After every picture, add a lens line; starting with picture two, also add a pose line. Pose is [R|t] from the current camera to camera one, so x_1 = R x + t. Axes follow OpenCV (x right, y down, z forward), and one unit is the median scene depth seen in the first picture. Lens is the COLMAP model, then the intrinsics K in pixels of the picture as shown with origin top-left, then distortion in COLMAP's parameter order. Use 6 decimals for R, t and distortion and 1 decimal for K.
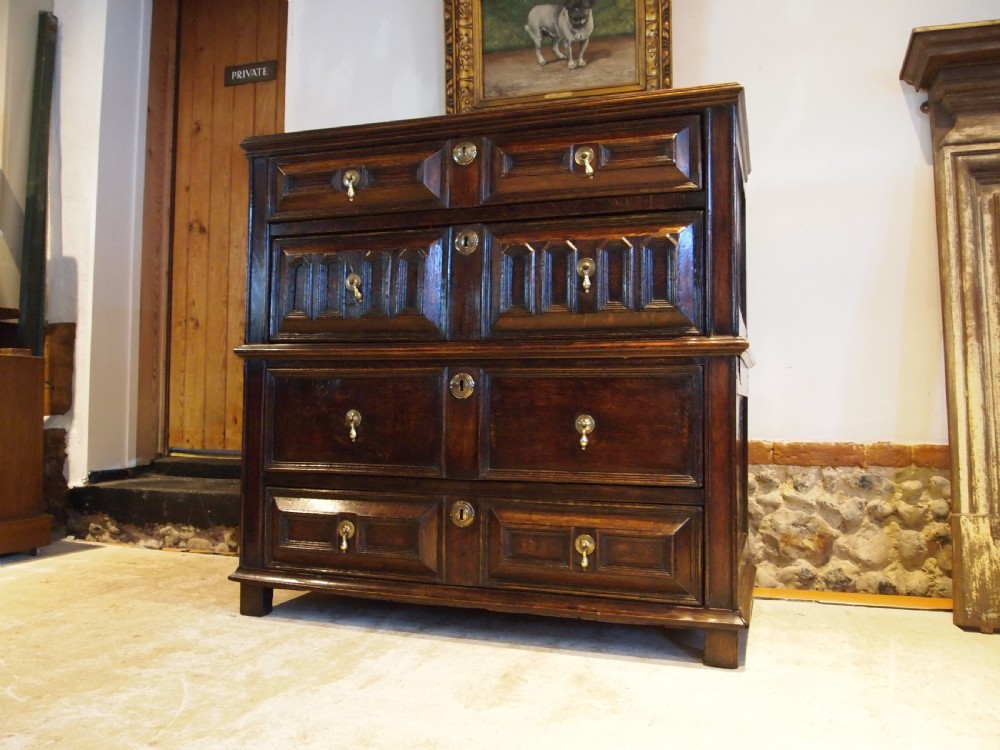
lens RADIAL K [[800.1, 0, 503.1], [0, 800.1, 373.3], [0, 0, 1]] dist [-0.050055, 0.004956]
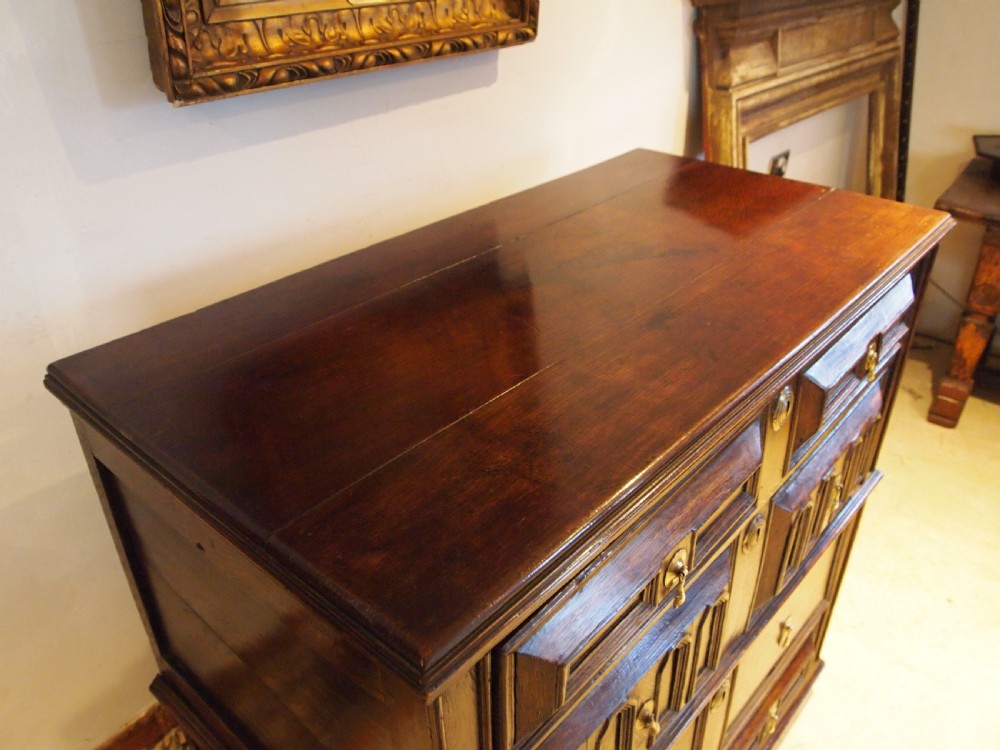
lens RADIAL K [[800.1, 0, 503.1], [0, 800.1, 373.3], [0, 0, 1]] dist [-0.050055, 0.004956]
pose [[0.389822, -0.472605, 0.790369, -0.511870], [-0.034838, 0.850084, 0.525494, -0.552020], [-0.920231, -0.232384, 0.314917, 0.980335]]
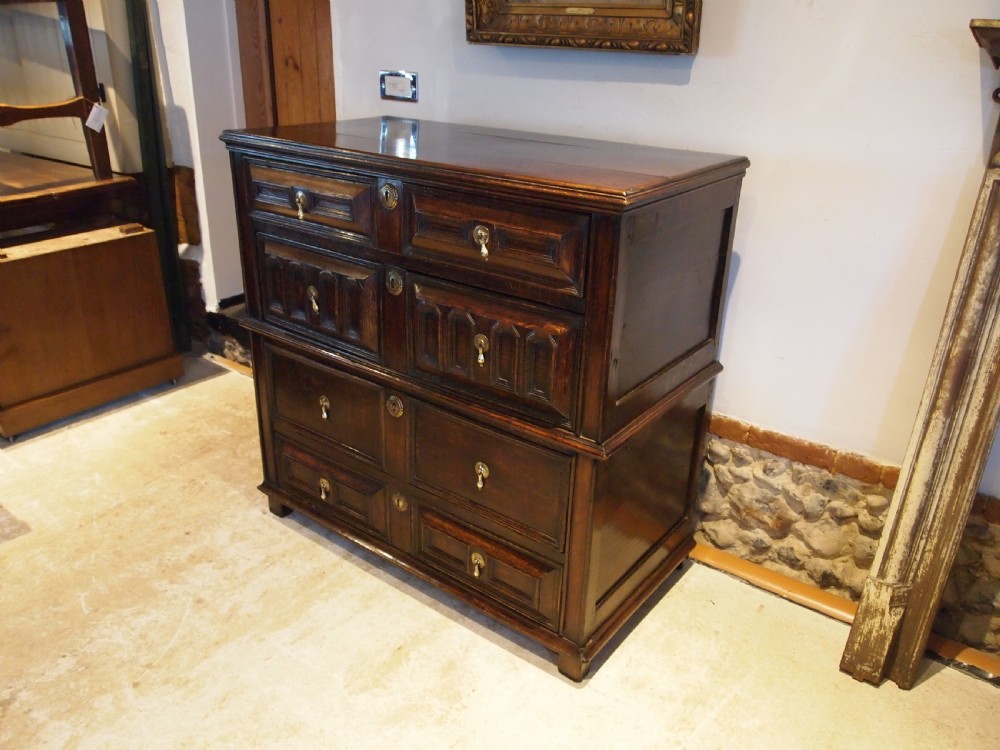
lens RADIAL K [[801.7, 0, 502.6], [0, 801.7, 373.1], [0, 0, 1]] dist [-0.050532, 0.007136]
pose [[0.949736, 0.141164, -0.279419, 0.387464], [-0.004588, 0.898742, 0.438454, -0.503618], [0.313020, -0.415134, 0.854215, 0.094191]]
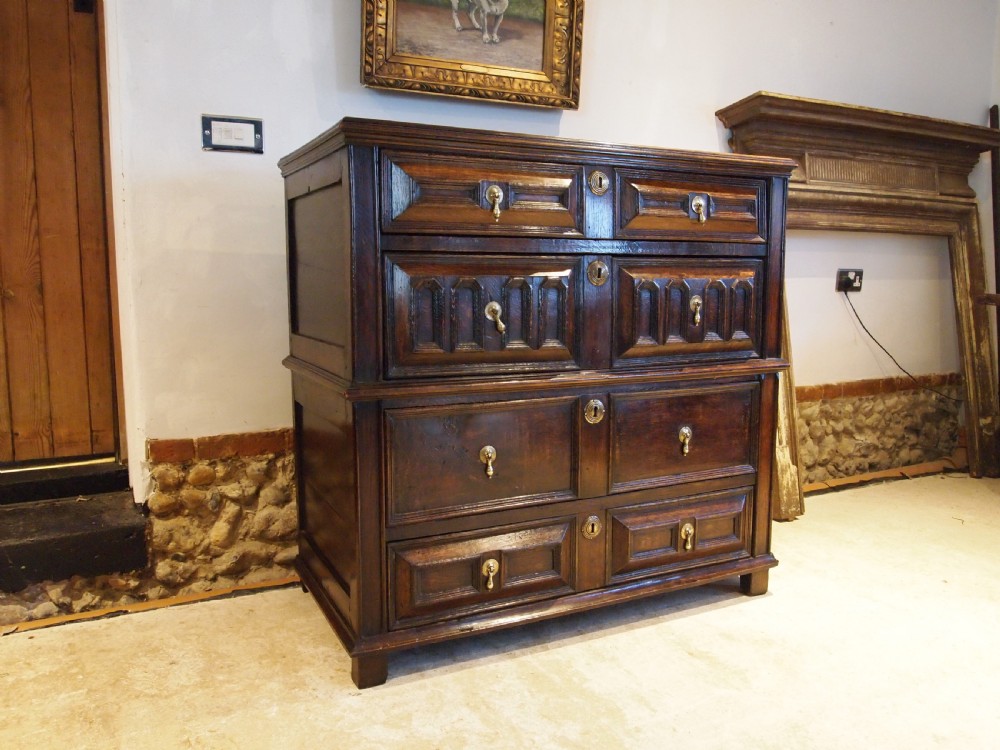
lens RADIAL K [[800.1, 0, 503.1], [0, 800.1, 373.3], [0, 0, 1]] dist [-0.050055, 0.004956]
pose [[0.703322, -0.100457, 0.703738, -0.838764], [-0.028901, 0.985106, 0.169505, -0.201439], [-0.710284, -0.139555, 0.689943, 0.348592]]
